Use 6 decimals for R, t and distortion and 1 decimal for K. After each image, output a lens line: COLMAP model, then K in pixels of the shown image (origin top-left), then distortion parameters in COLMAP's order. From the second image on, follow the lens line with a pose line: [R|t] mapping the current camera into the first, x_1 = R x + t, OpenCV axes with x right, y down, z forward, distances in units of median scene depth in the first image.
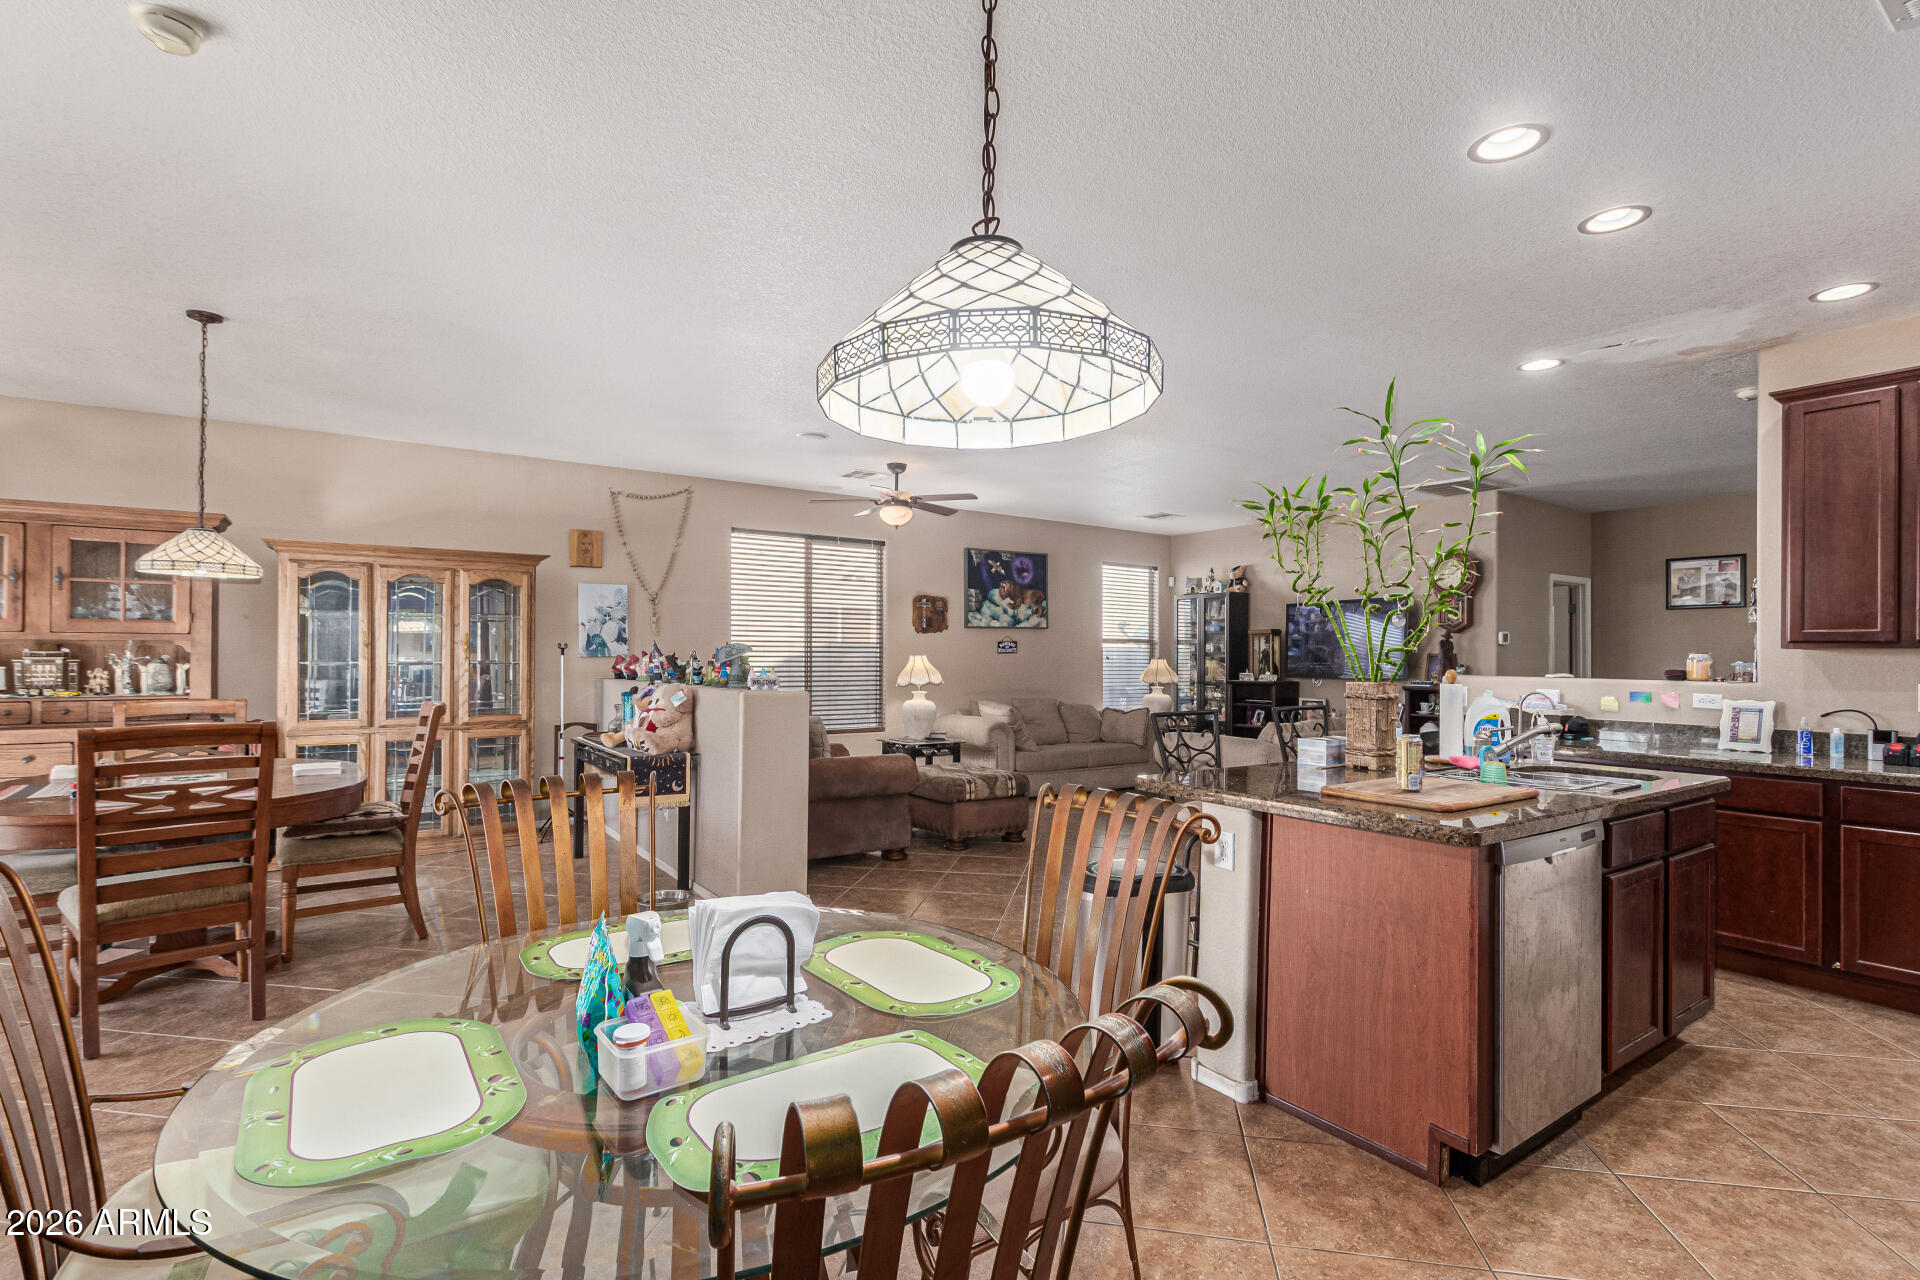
lens RADIAL K [[904.0, 0, 963.5], [0, 904.0, 648.3], [0, 0, 1]] dist [0.004111, -0.001576]
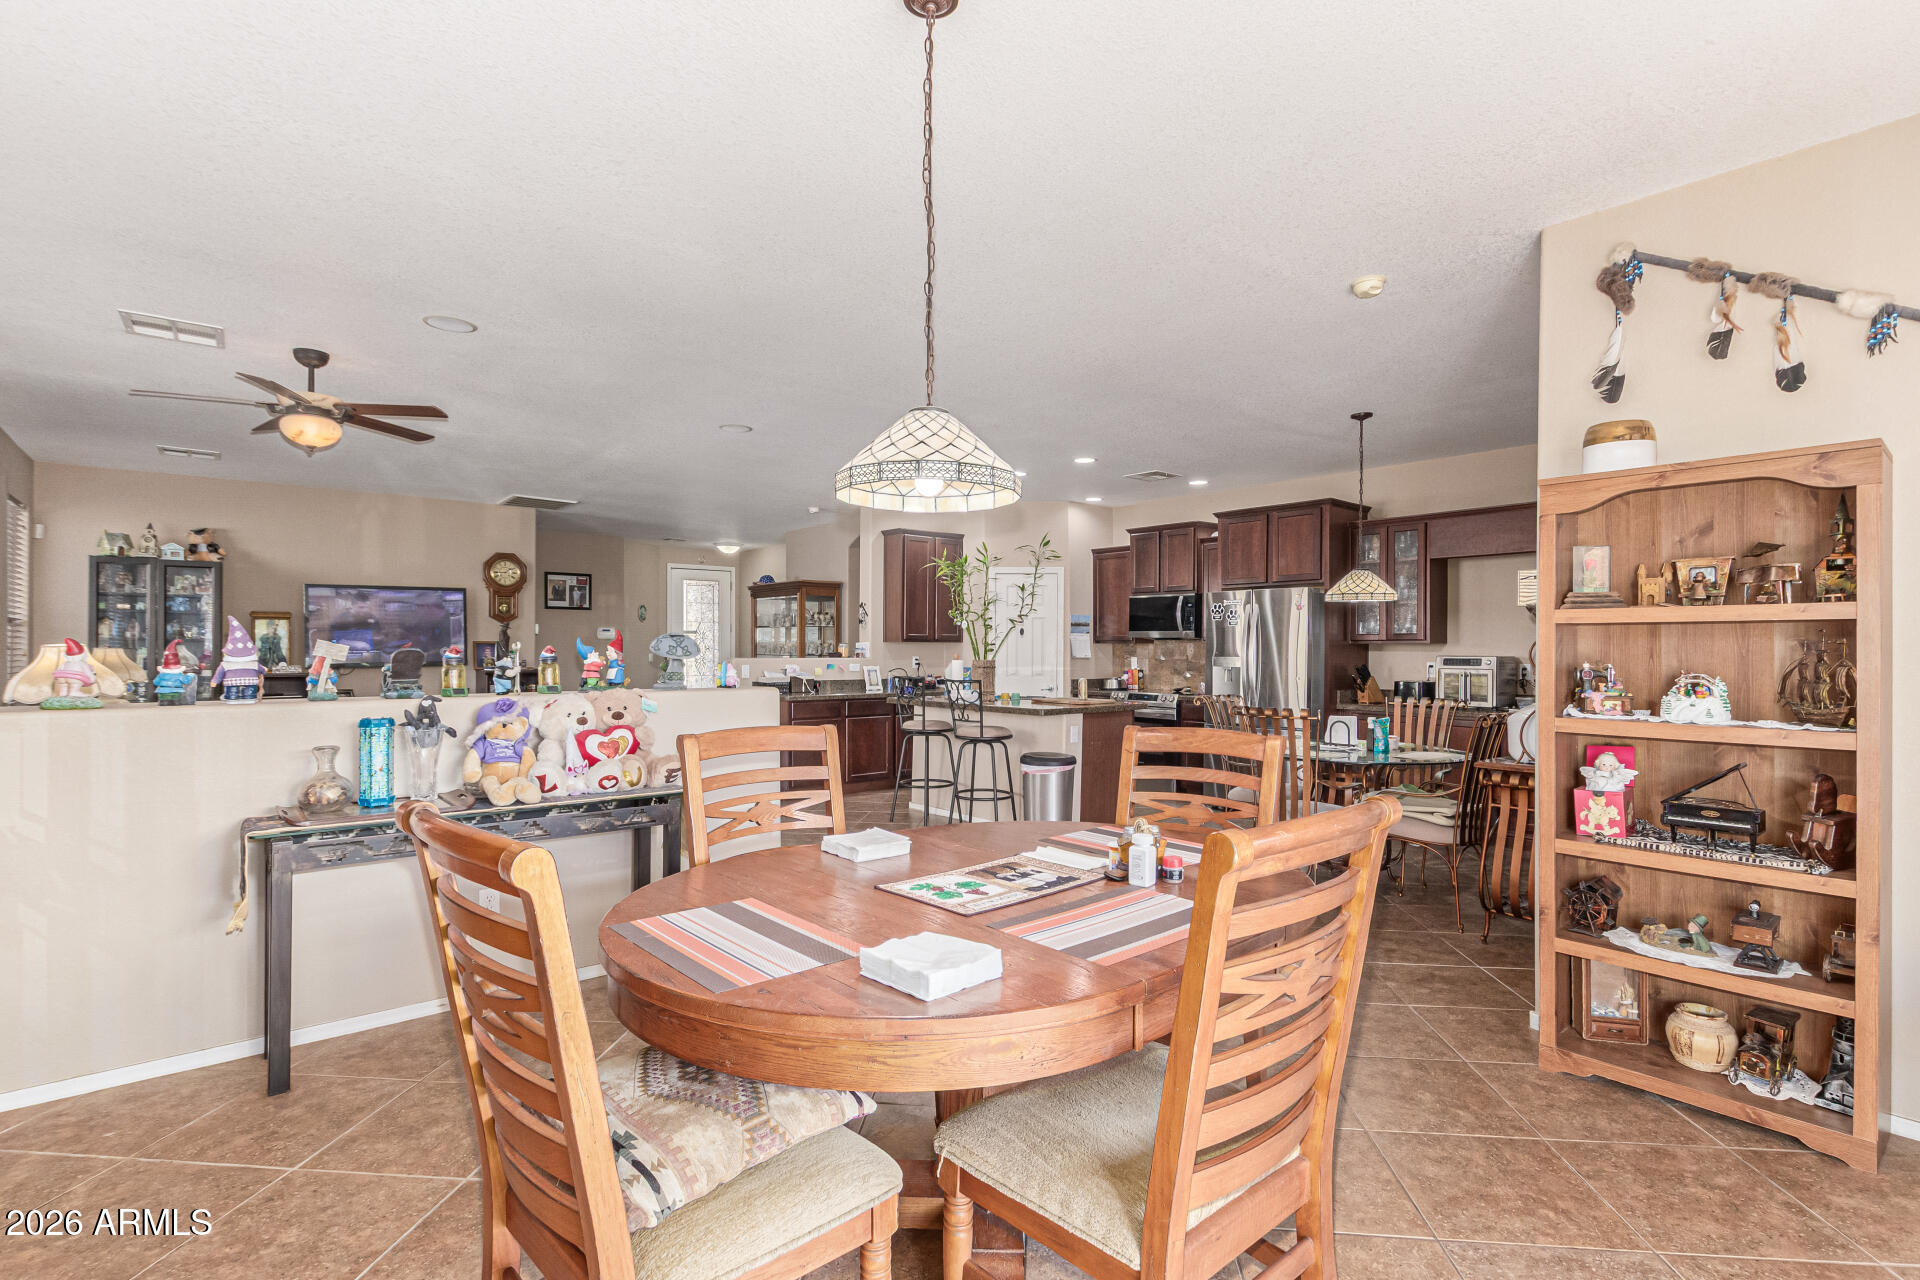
lens RADIAL K [[904.0, 0, 957.2], [0, 904.0, 647.9], [0, 0, 1]] dist [0.004111, -0.001576]
pose [[-0.079297, -0.008918, 0.996811, -0.732799], [-0.010980, 0.999907, 0.008072, -0.002136], [-0.996791, -0.010305, -0.079388, 0.574712]]
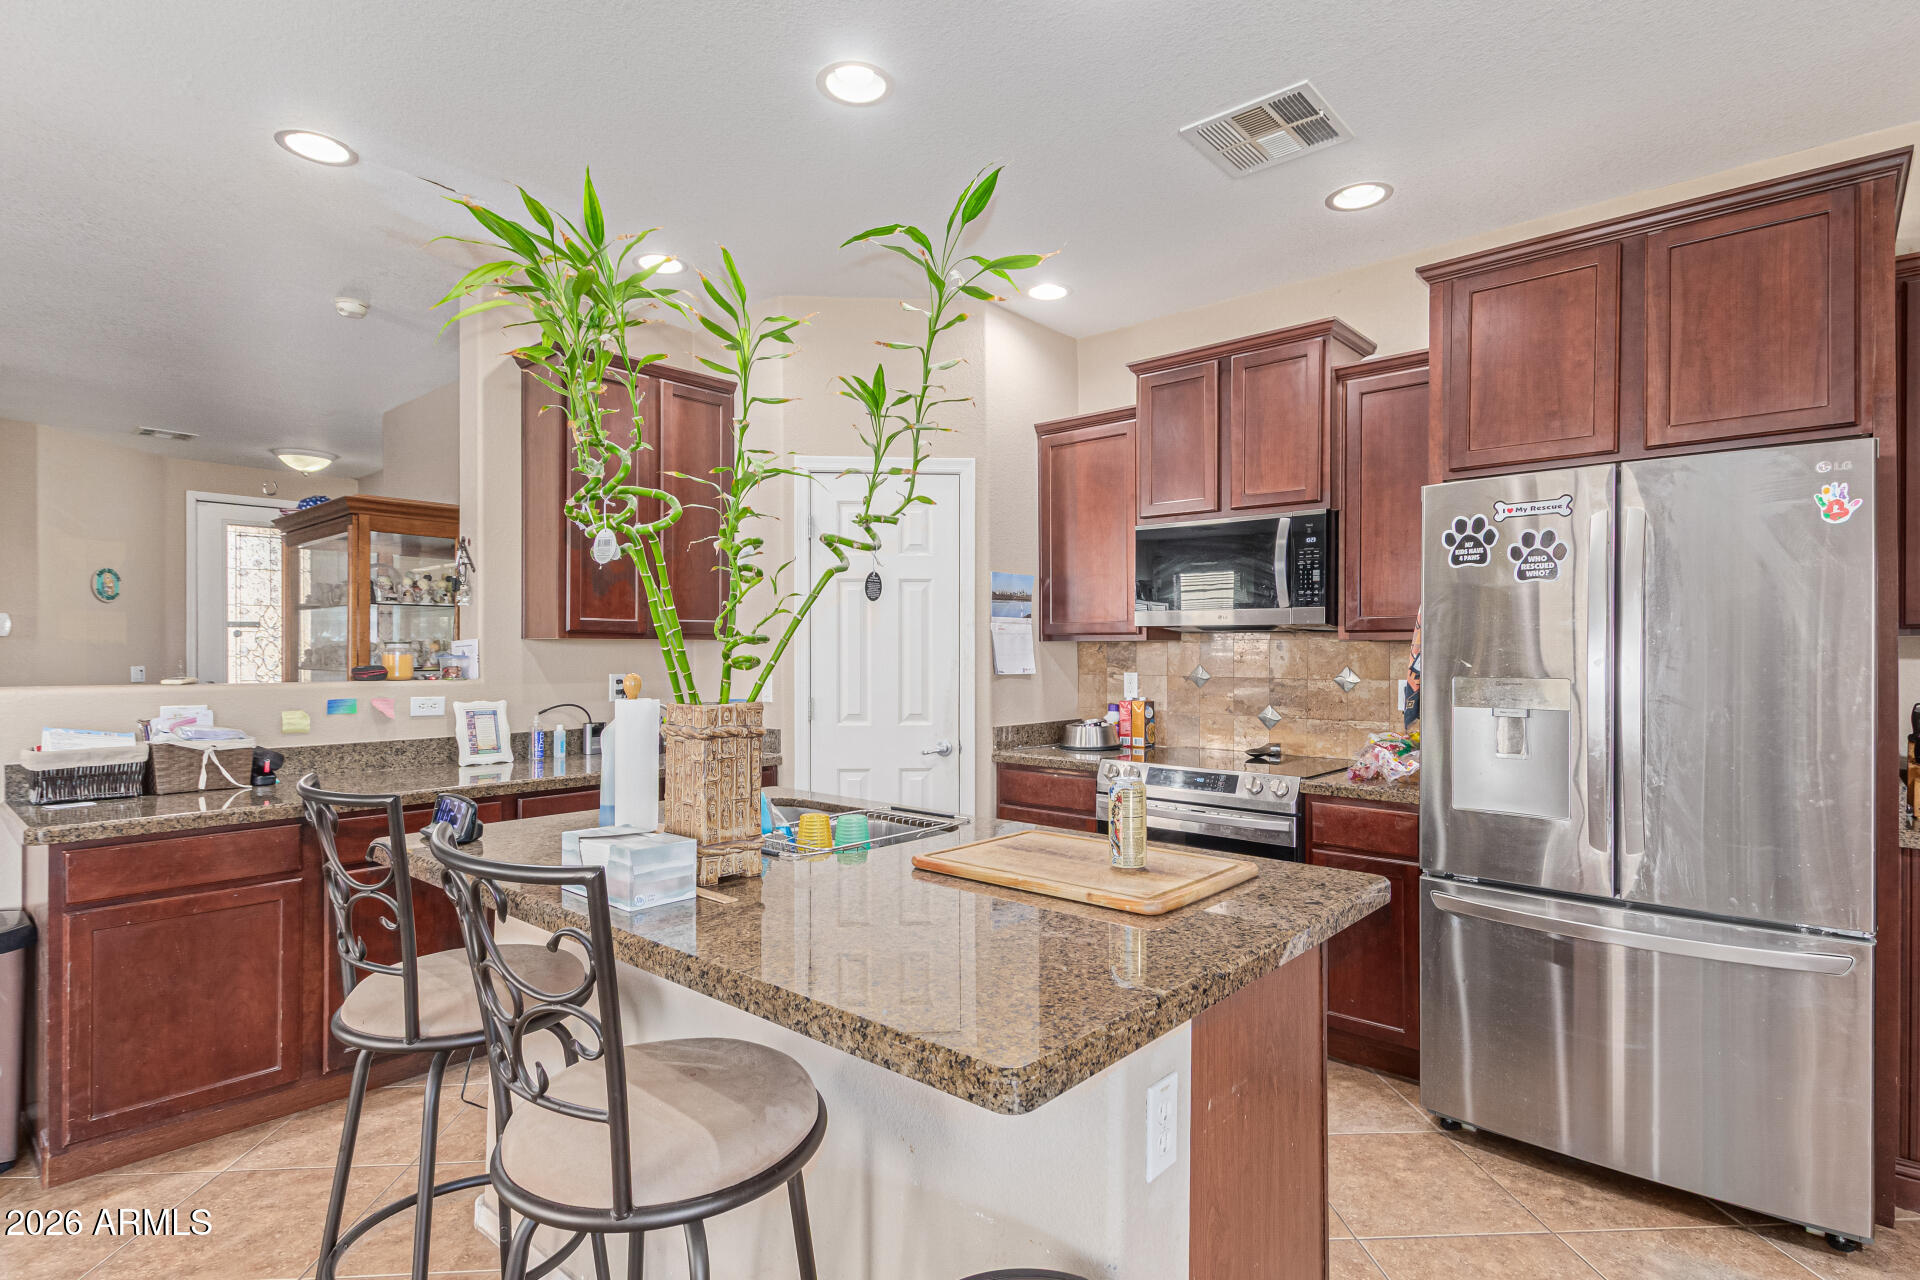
lens RADIAL K [[957.7, 0, 964.4], [0, 957.7, 655.4], [0, 0, 1]] dist [0.010512, -0.003567]
pose [[-0.240313, -0.011824, 0.970624, -0.034642], [-0.008497, 0.999913, 0.010077, 0.002809], [-0.970658, -0.005825, -0.240392, 0.468034]]
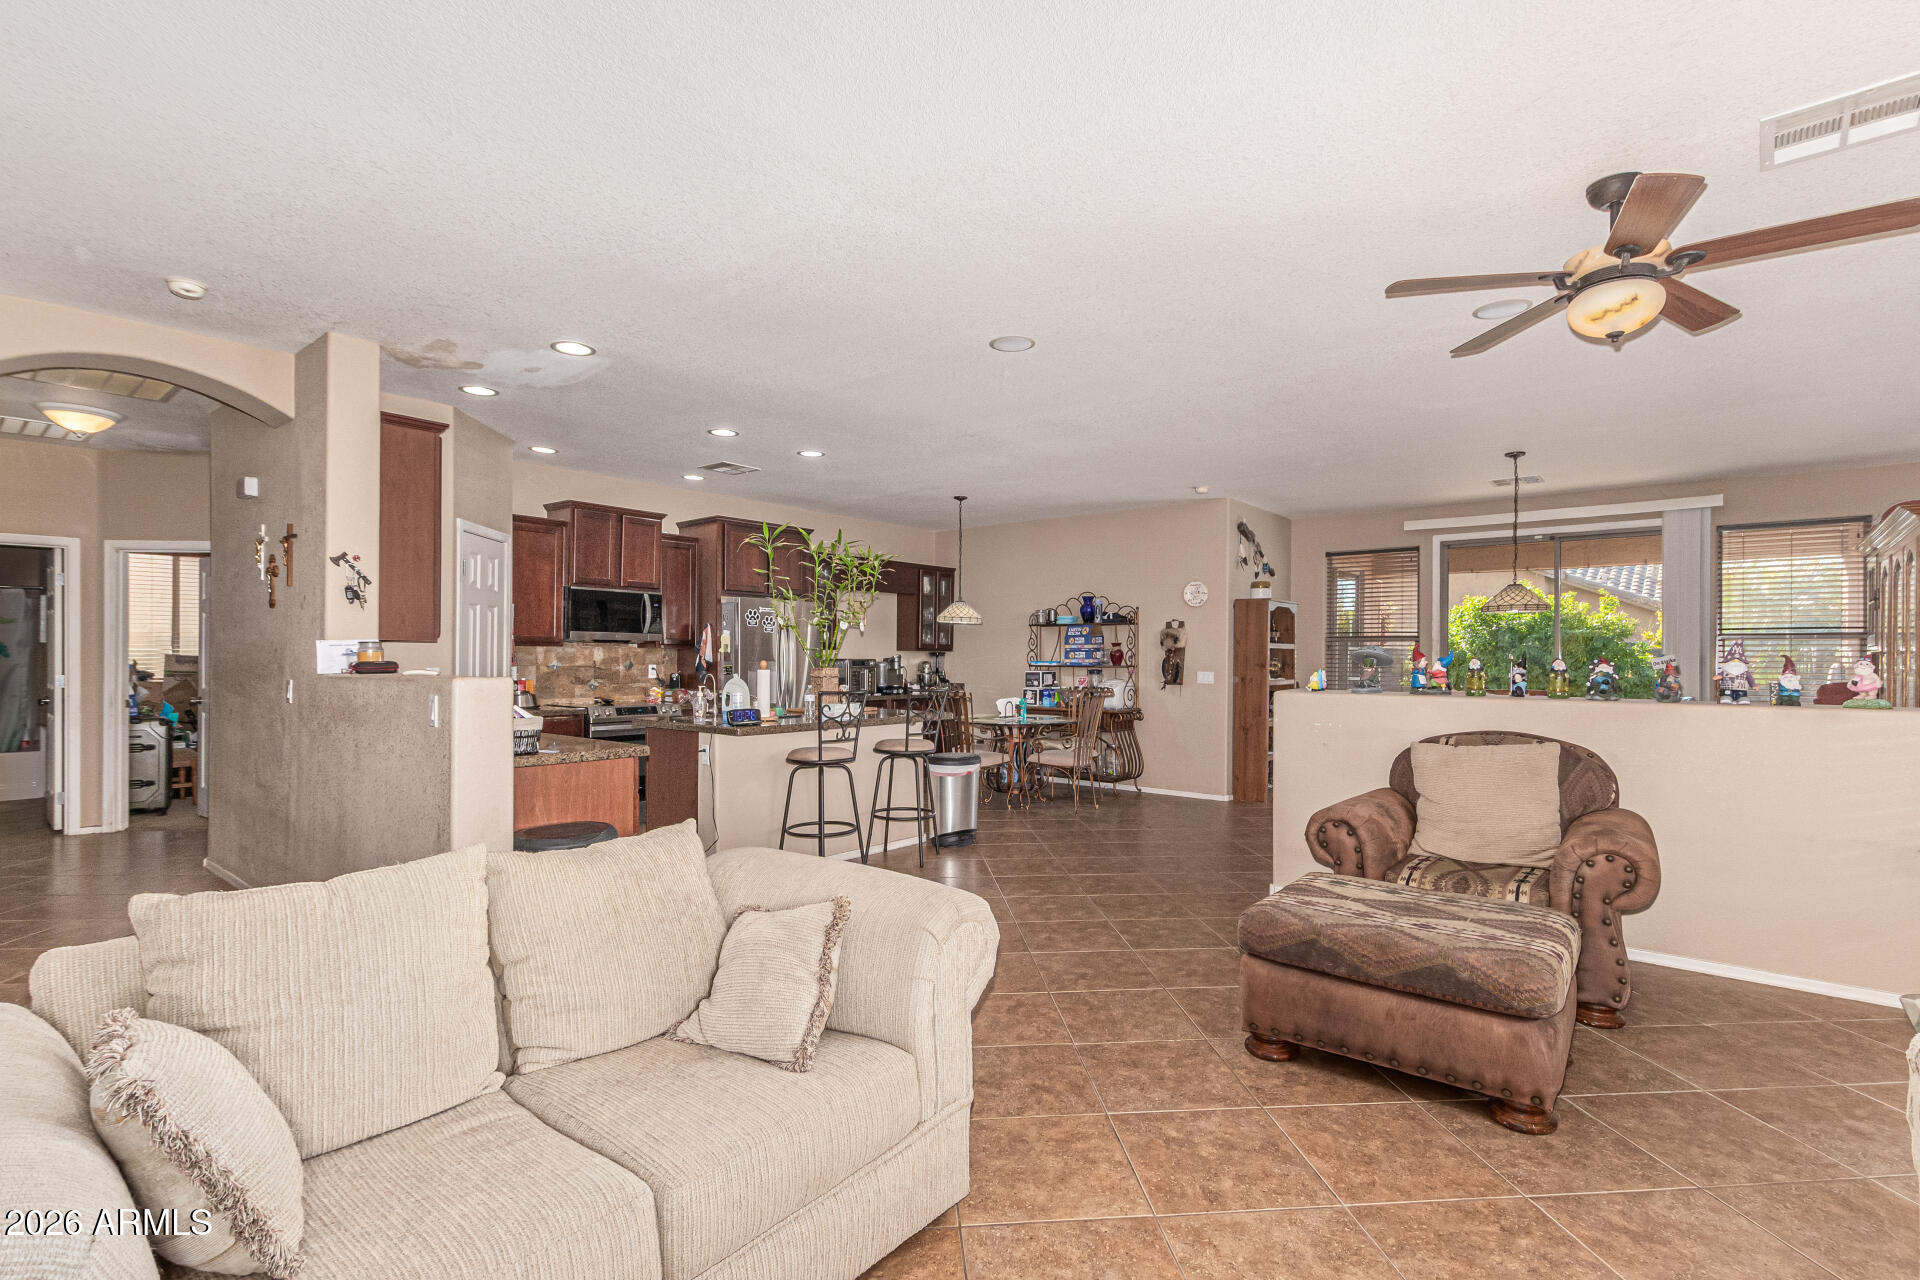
lens RADIAL K [[904.0, 0, 972.2], [0, 904.0, 649.0], [0, 0, 1]] dist [0.004111, -0.001576]
pose [[-0.961781, -0.015888, -0.273357, 0.310622], [-0.011816, 0.999793, -0.016538, 0.012964], [0.273563, -0.012676, -0.961770, 1.279806]]
